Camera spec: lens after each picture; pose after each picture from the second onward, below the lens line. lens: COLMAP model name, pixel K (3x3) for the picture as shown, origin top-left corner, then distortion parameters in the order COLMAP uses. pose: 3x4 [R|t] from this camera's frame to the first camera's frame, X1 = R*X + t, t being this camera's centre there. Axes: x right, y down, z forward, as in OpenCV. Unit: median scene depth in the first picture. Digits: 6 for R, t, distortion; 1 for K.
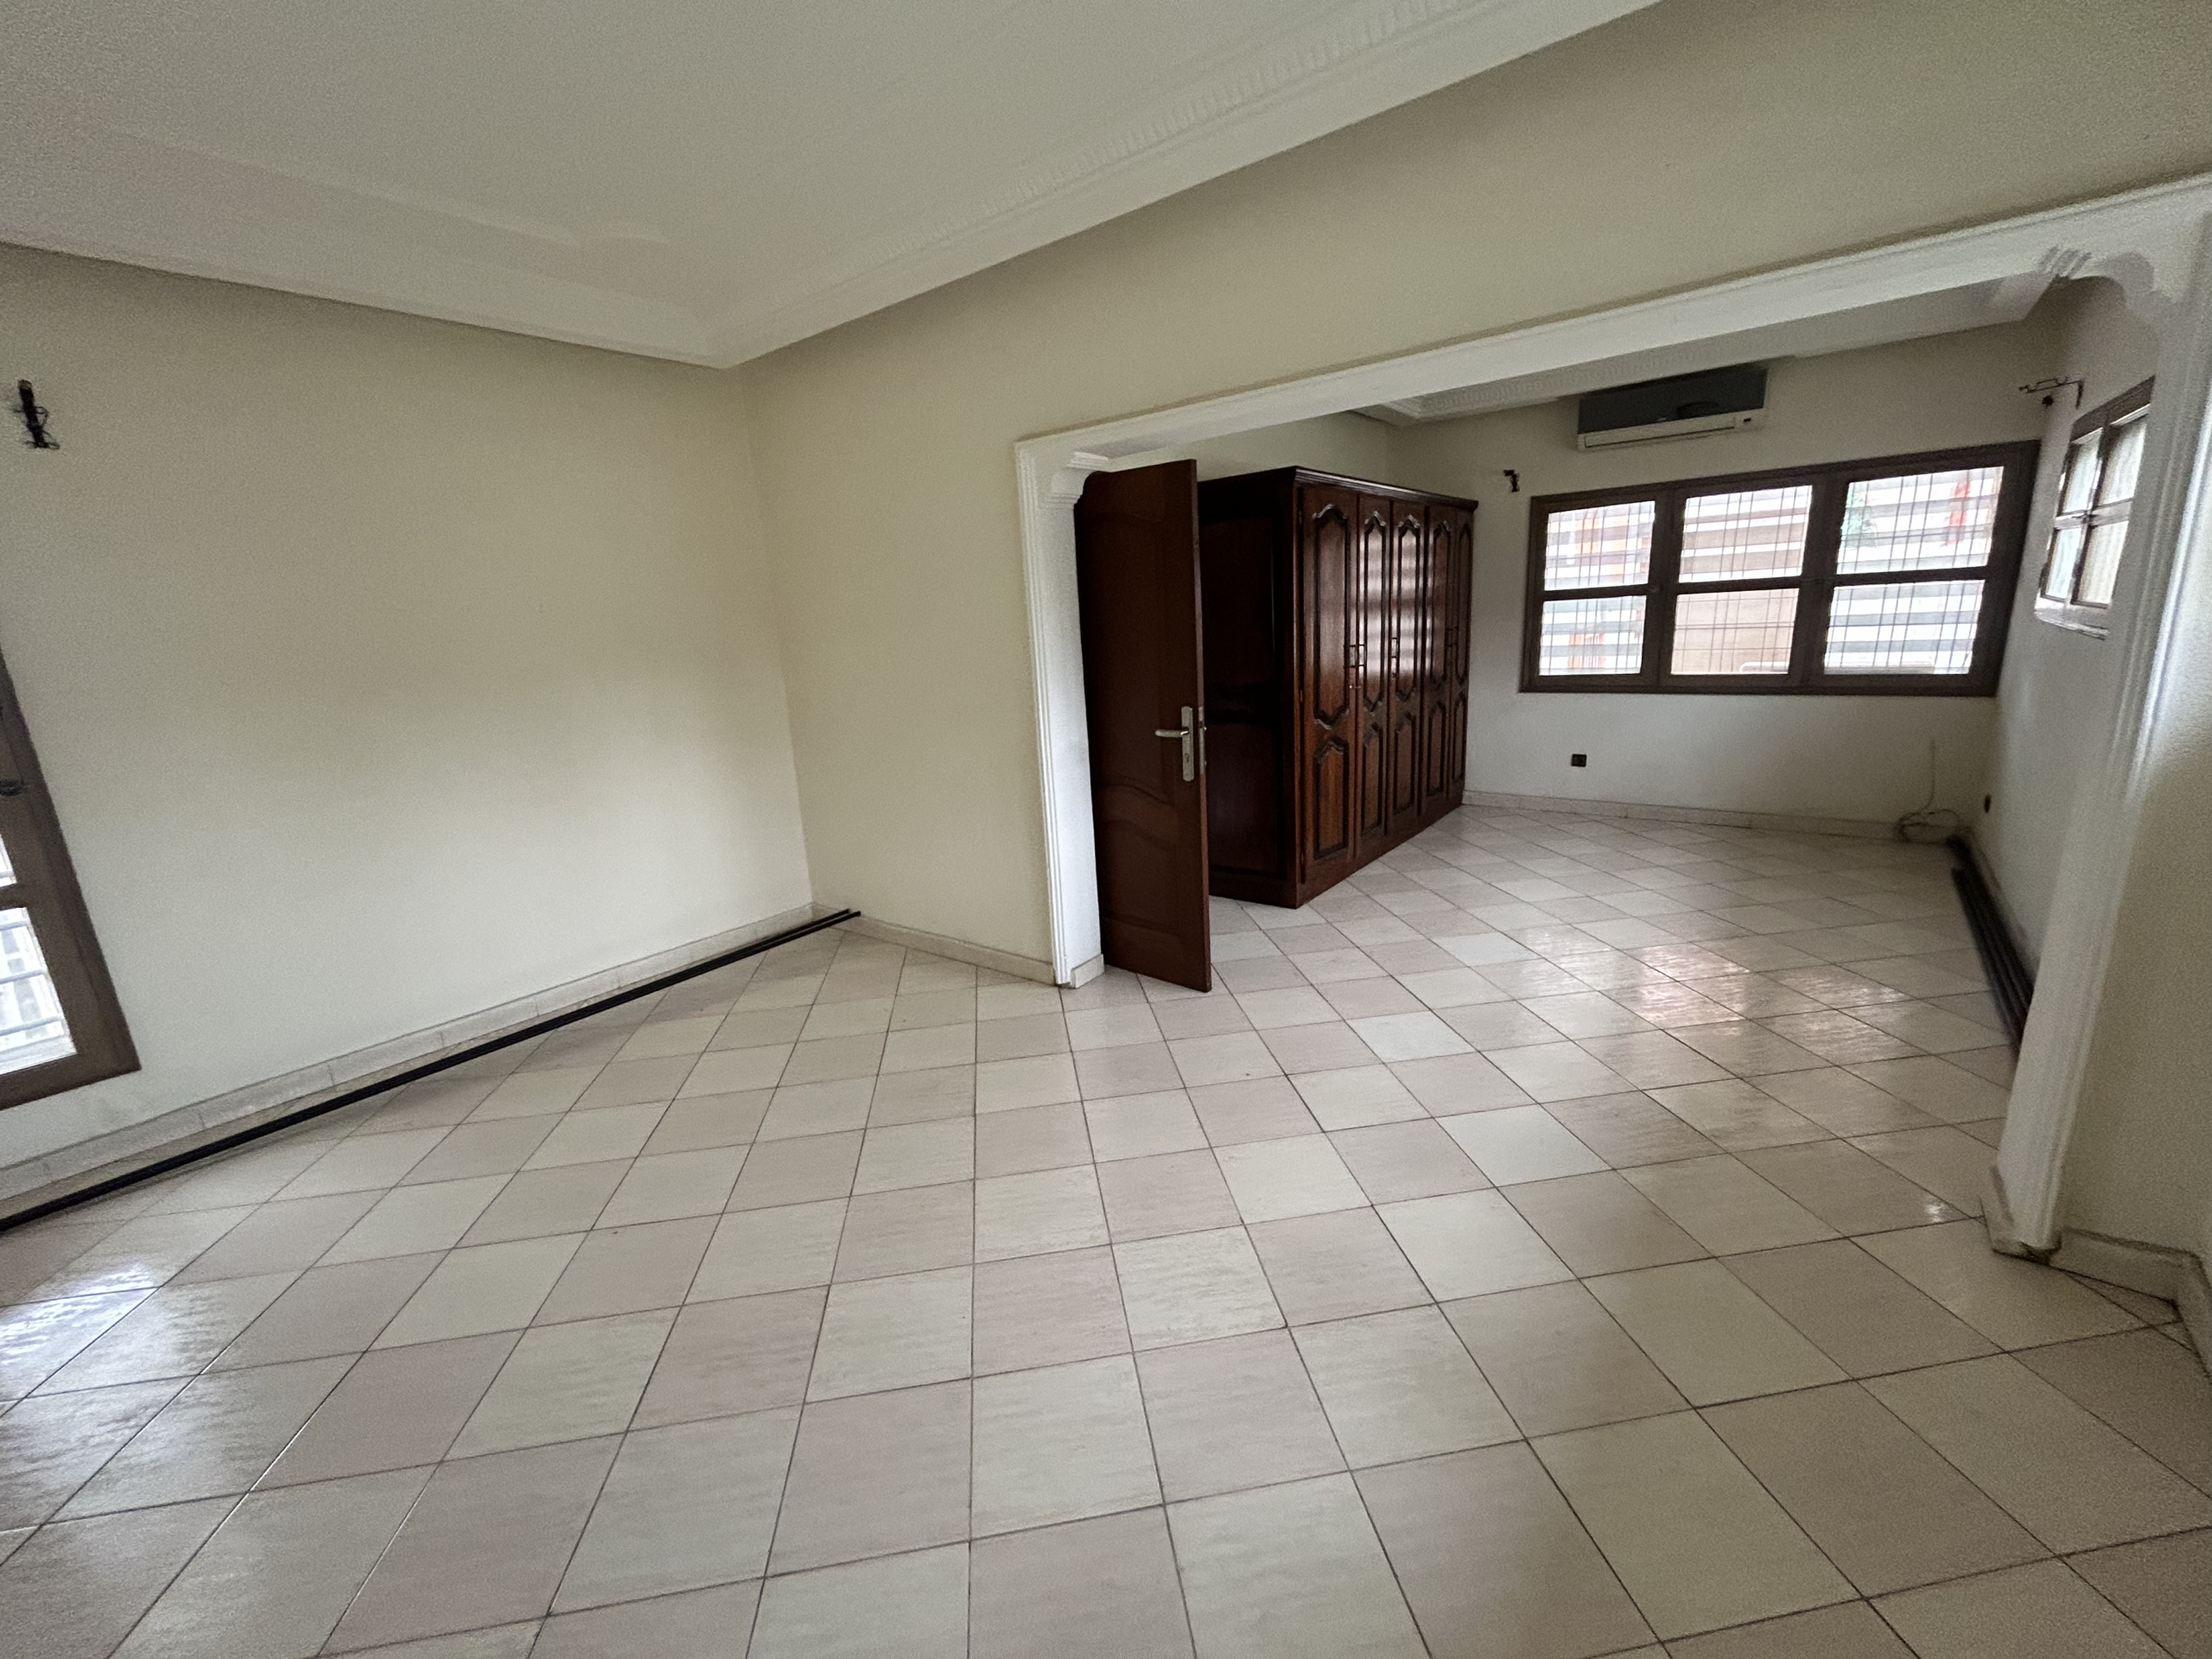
lens RADIAL K [[895.9, 0, 1105.9], [0, 895.9, 827.0], [0, 0, 1]] dist [-0.002105, 0.001019]
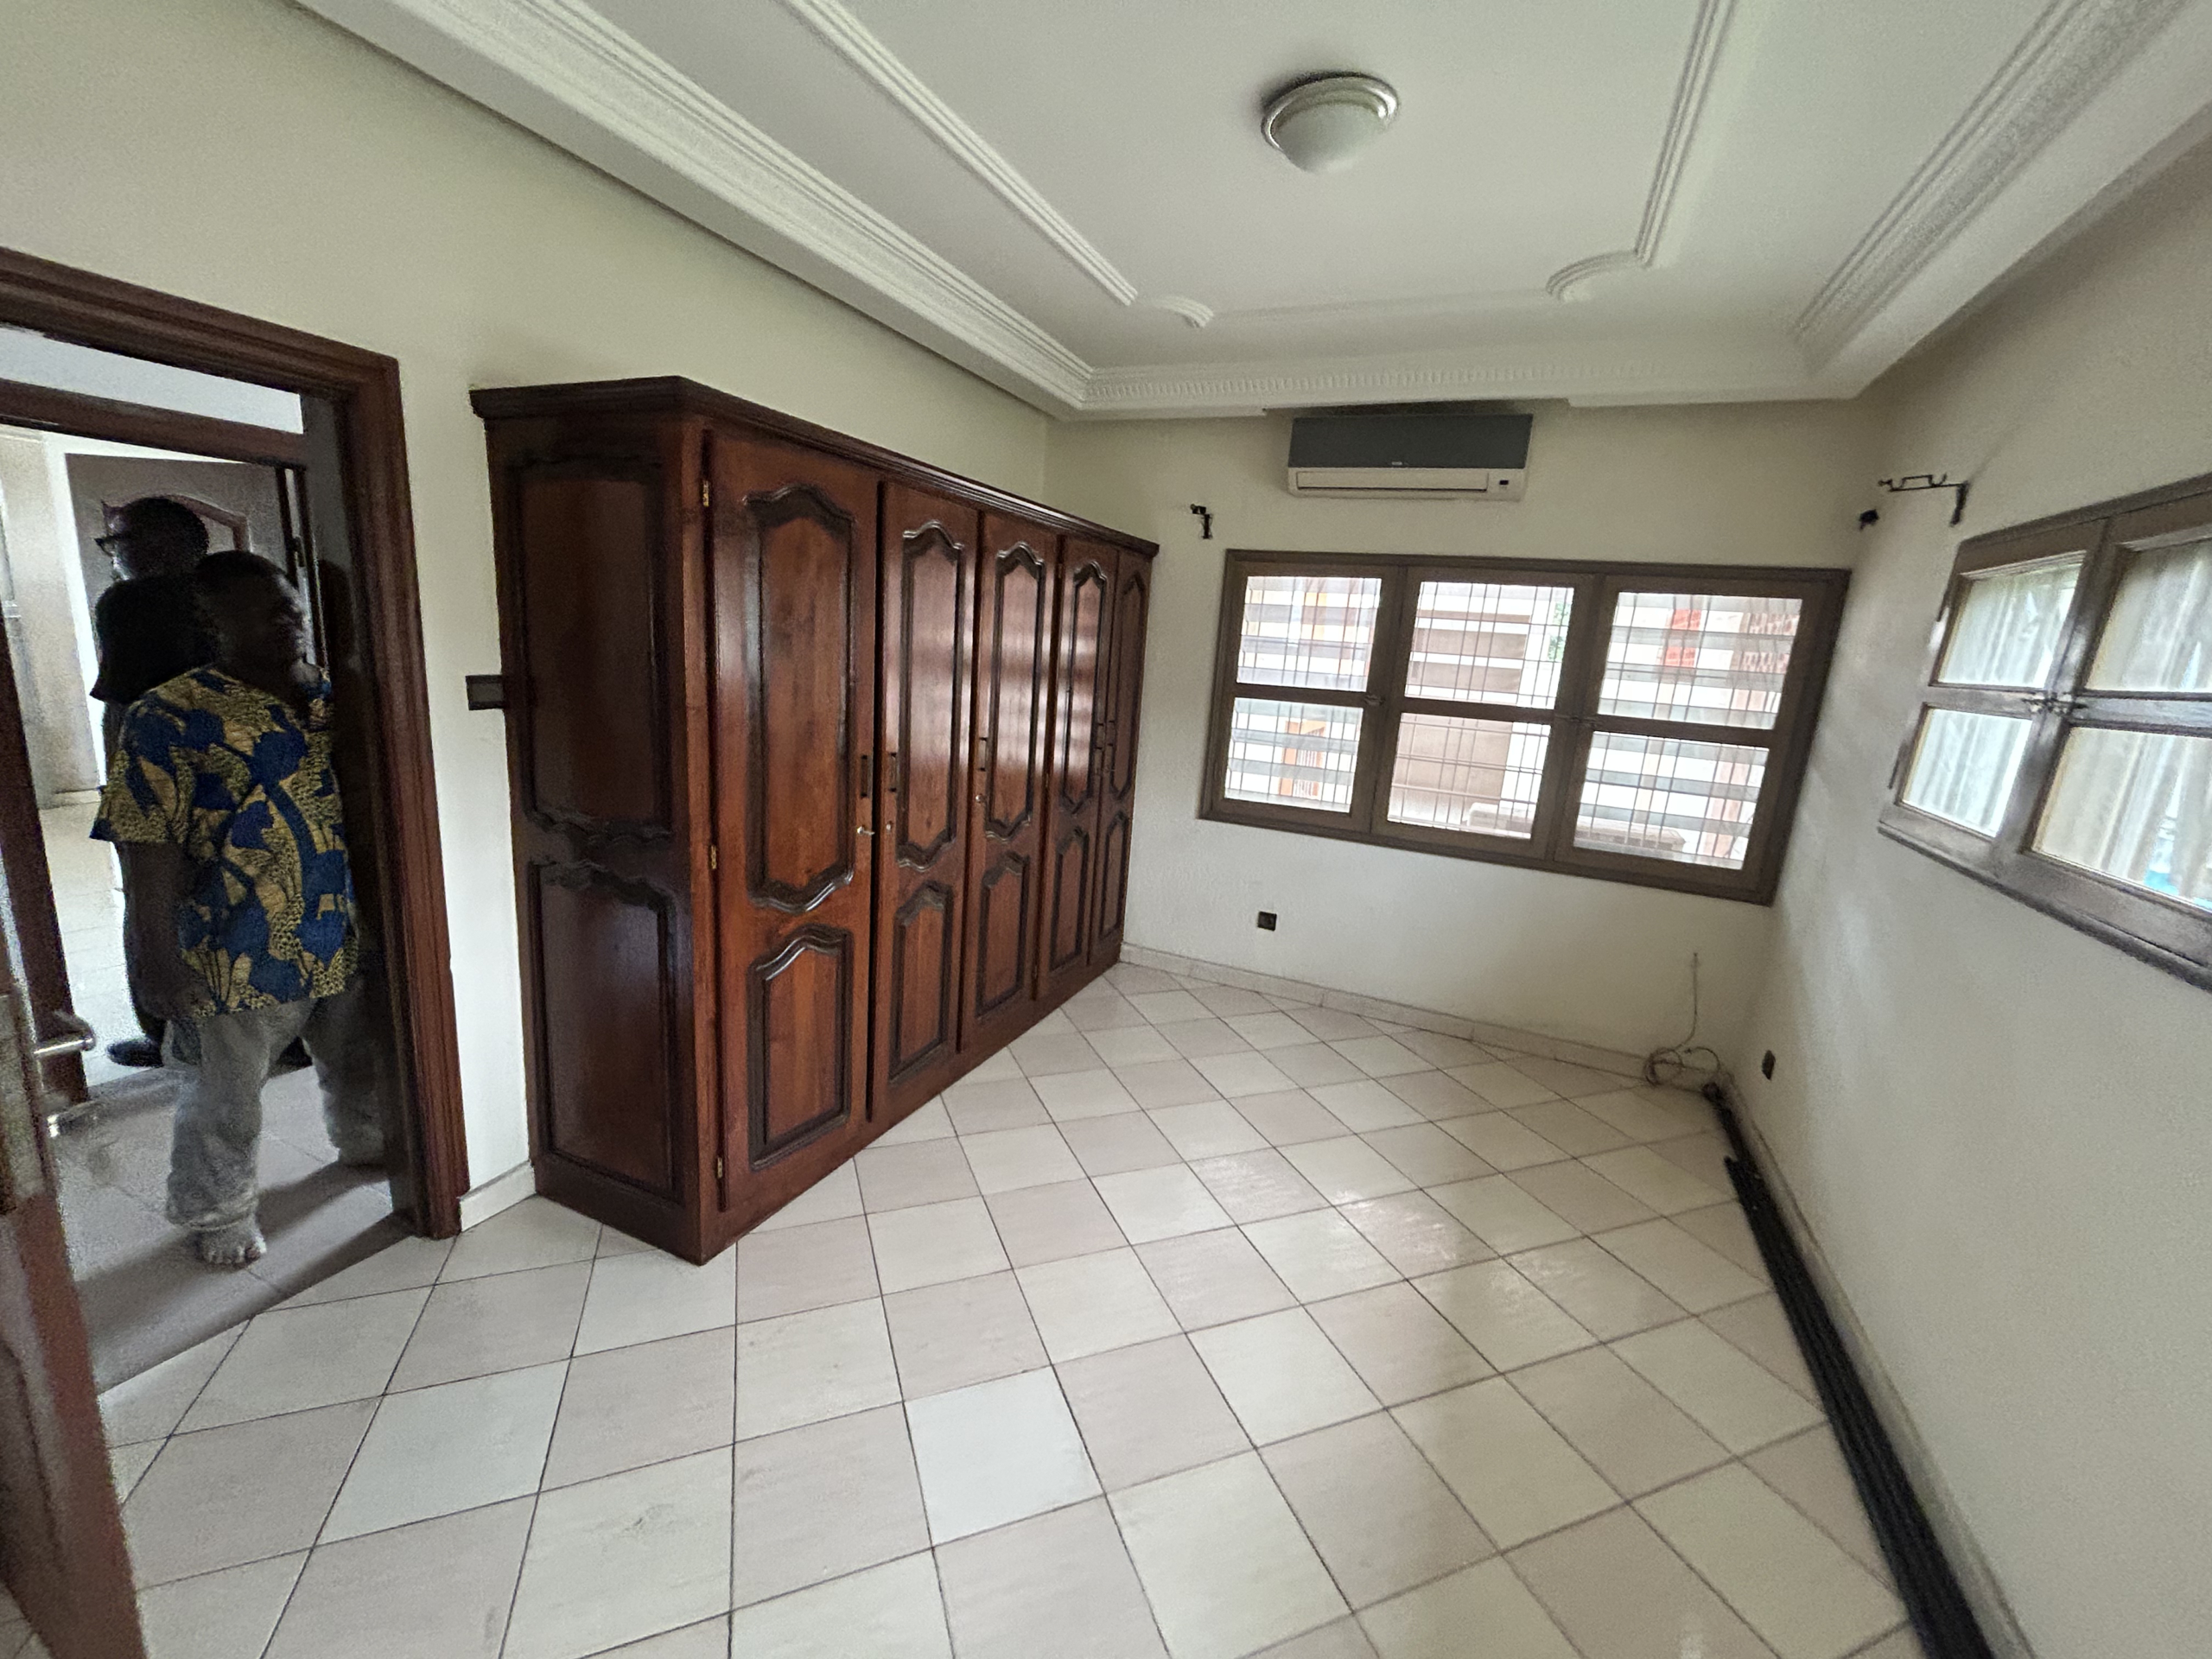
lens RADIAL K [[895.9, 0, 1102.2], [0, 895.9, 827.0], [0, 0, 1]] dist [-0.002105, 0.001019]
pose [[0.964815, 0.078089, 0.251065, 0.236684], [-0.070974, 0.996781, -0.037286, -0.125891], [-0.253169, 0.018155, 0.967252, 0.372732]]
